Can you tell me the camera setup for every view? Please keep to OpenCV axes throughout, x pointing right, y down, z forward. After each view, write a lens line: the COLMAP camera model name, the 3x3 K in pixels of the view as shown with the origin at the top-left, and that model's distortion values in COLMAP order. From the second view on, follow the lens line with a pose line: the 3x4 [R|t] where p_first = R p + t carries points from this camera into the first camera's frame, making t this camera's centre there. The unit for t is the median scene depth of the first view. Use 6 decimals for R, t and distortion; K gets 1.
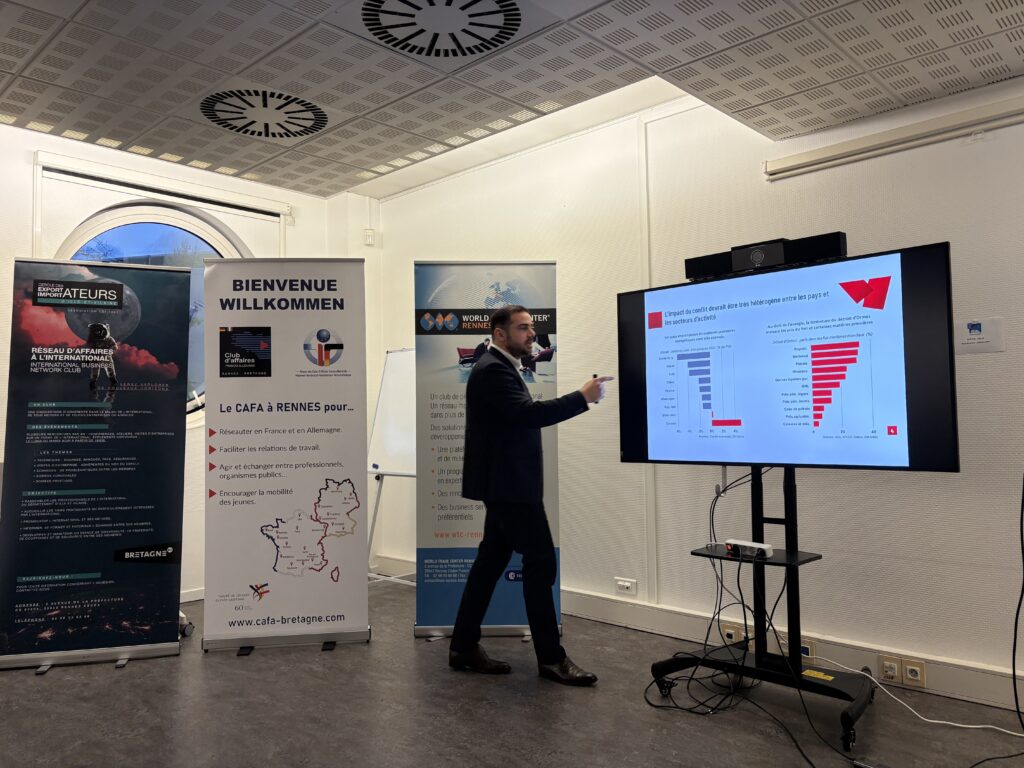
lens RADIAL K [[774.6, 0, 515.8], [0, 774.6, 383.3], [0, 0, 1]] dist [0.045567, -0.055634]
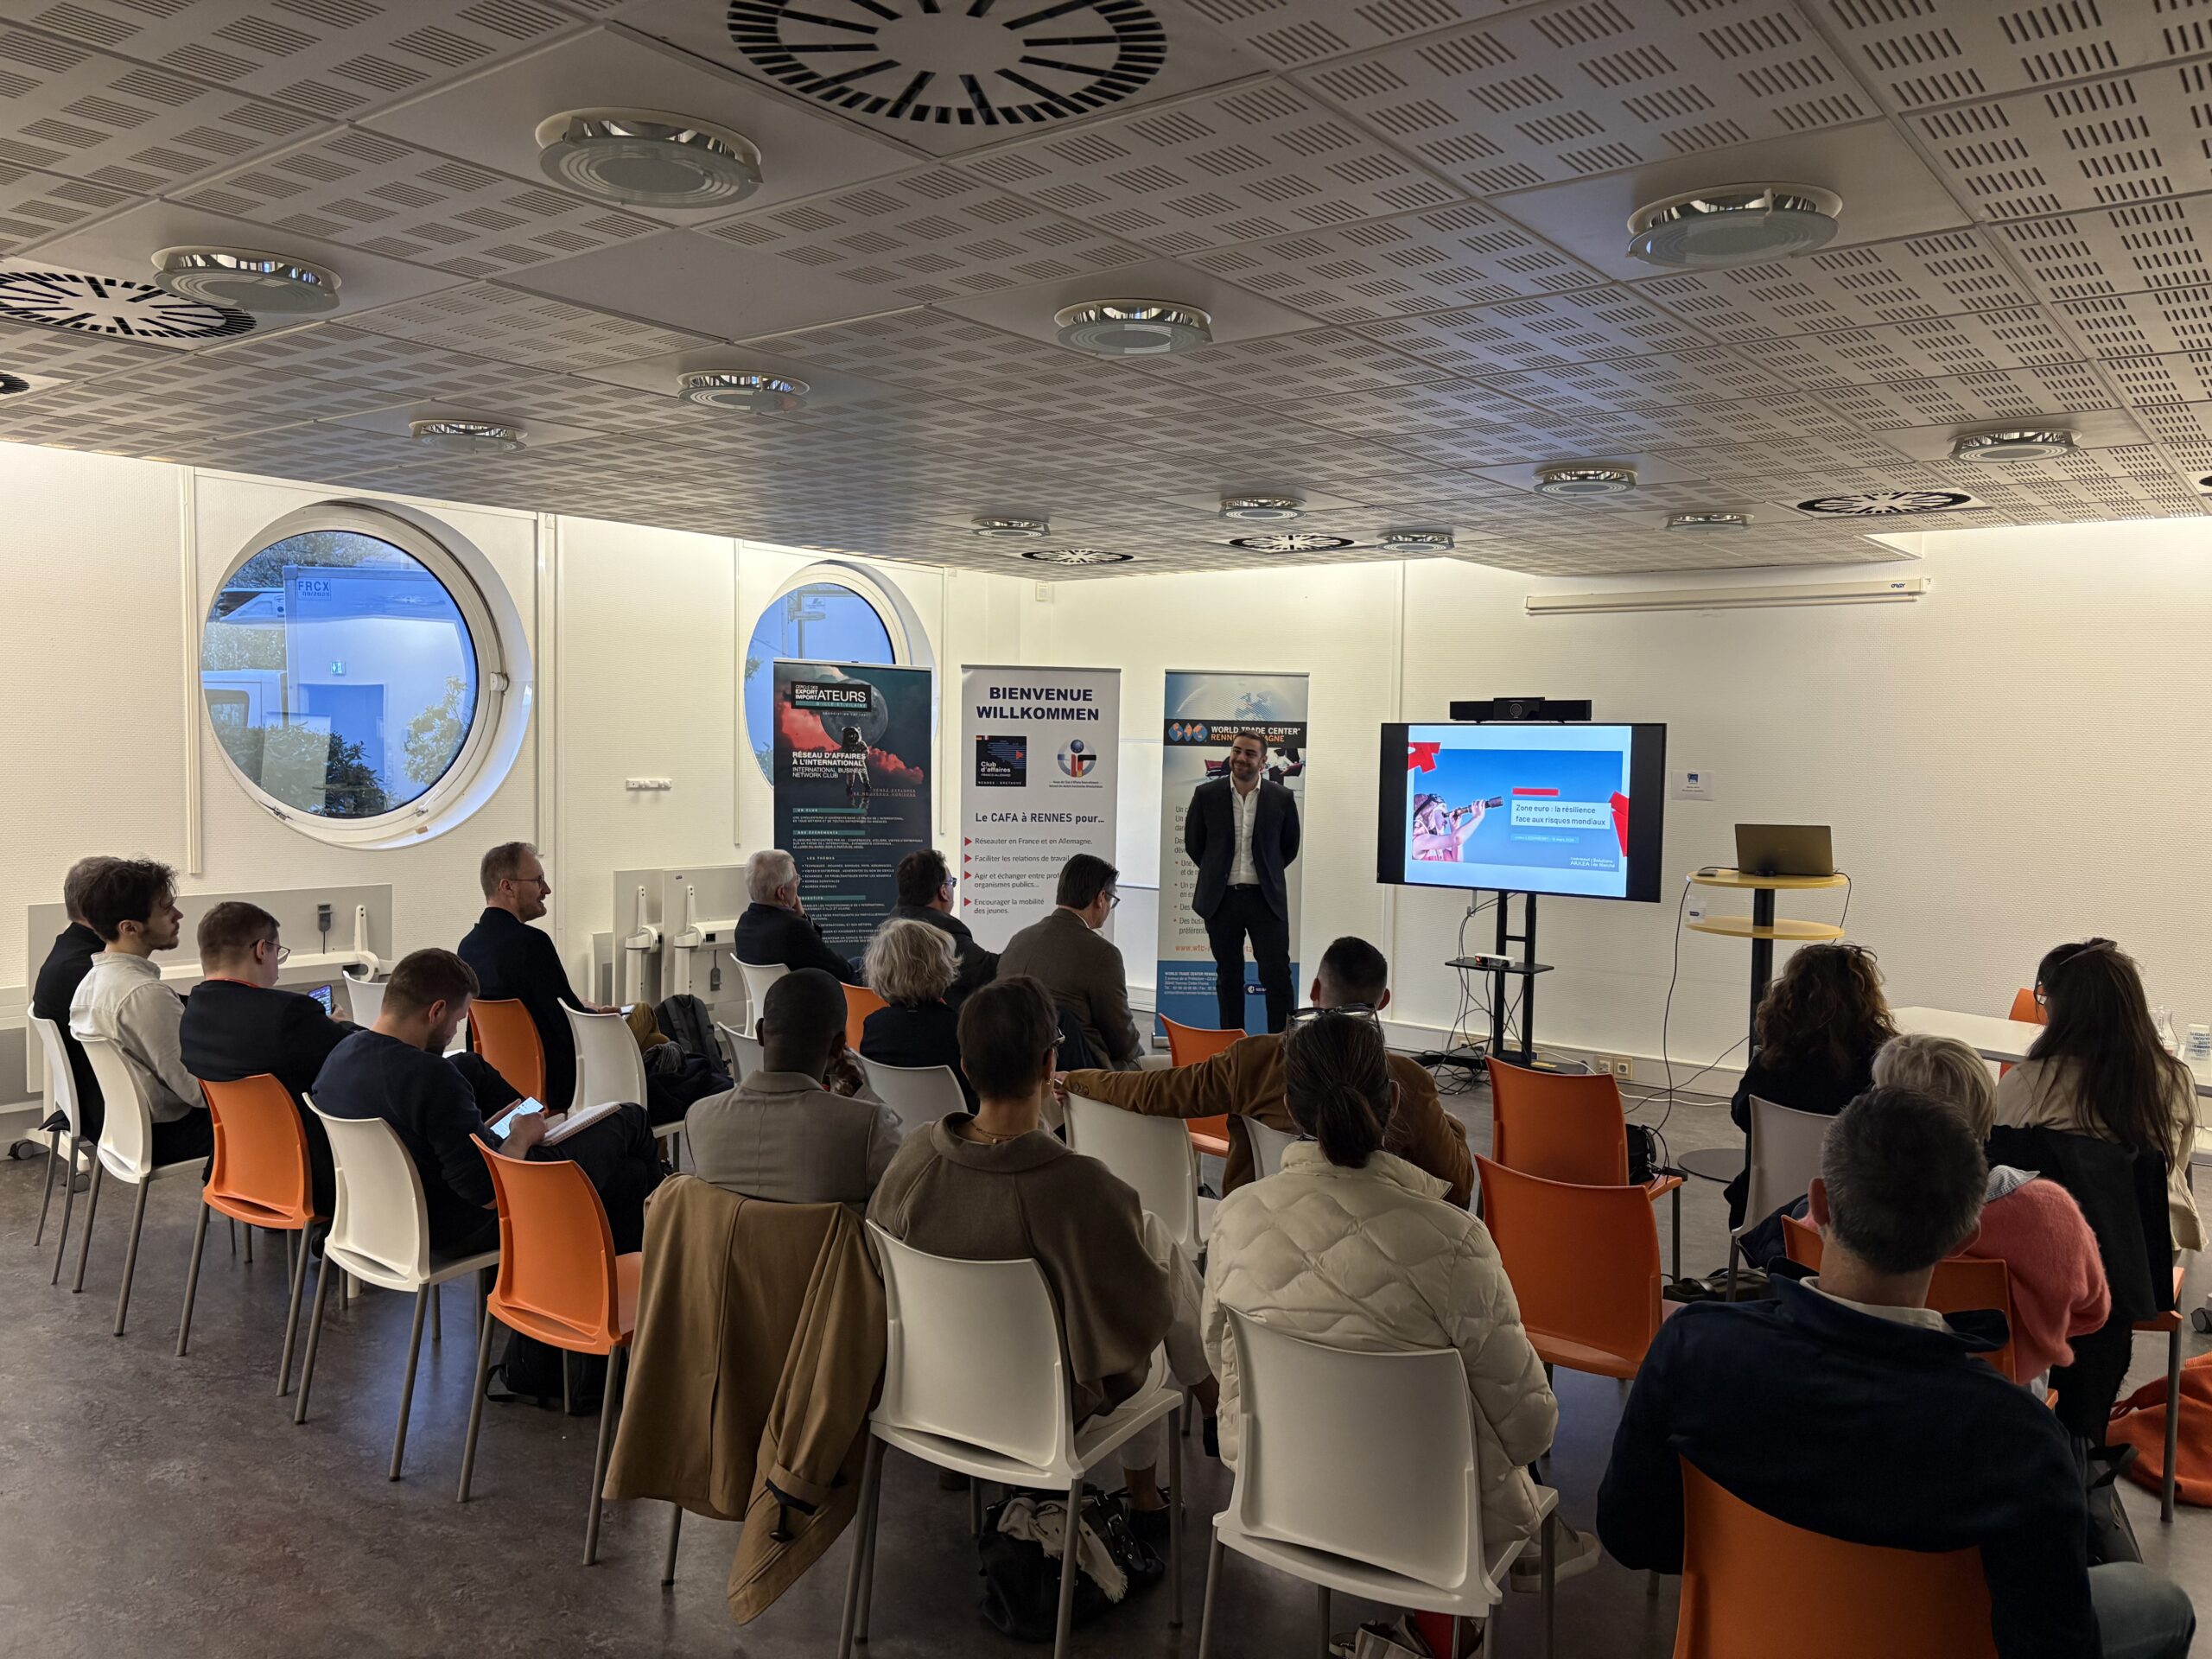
lens RADIAL K [[1673.3, 0, 1095.1], [0, 1673.3, 831.6], [0, 0, 1]] dist [0.045567, -0.055634]
pose [[0.995679, 0.027168, 0.088799, -0.427193], [-0.035819, 0.994608, 0.097329, -0.167277], [-0.085676, -0.100089, 0.991283, -1.161144]]
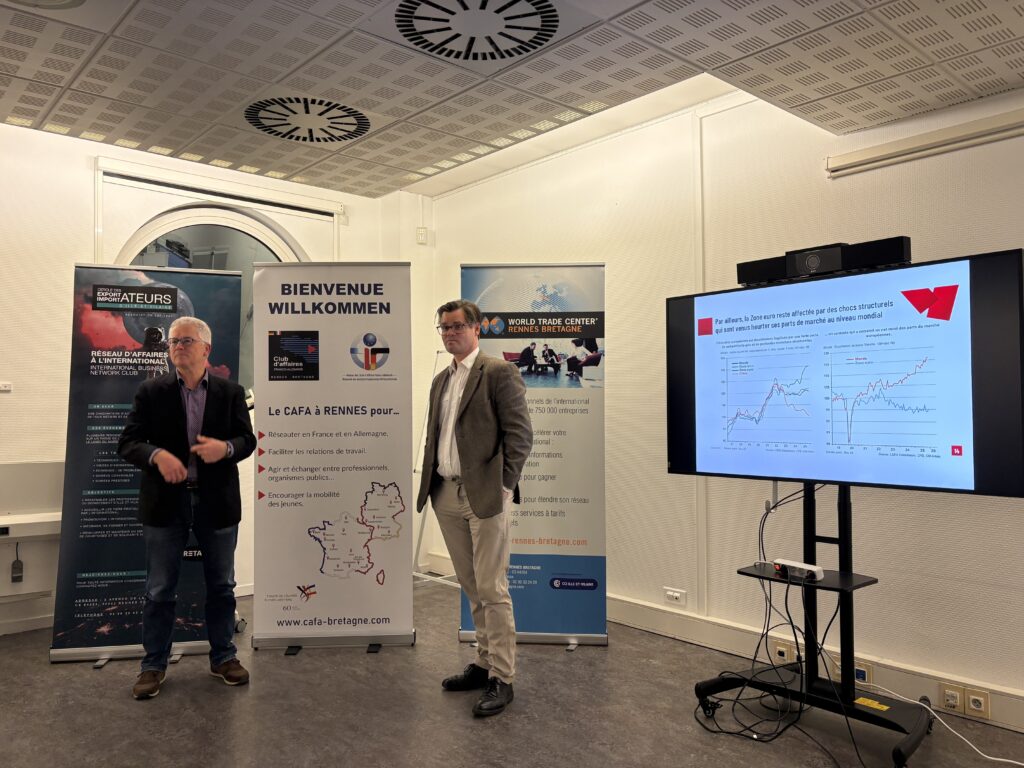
lens RADIAL K [[774.6, 0, 516.1], [0, 774.6, 389.4], [0, 0, 1]] dist [0.045567, -0.055634]
pose [[0.996625, 0.008154, -0.081683, 0.023416], [-0.006338, 0.999727, 0.022468, -0.021827], [0.081844, -0.021874, 0.996405, 0.018812]]
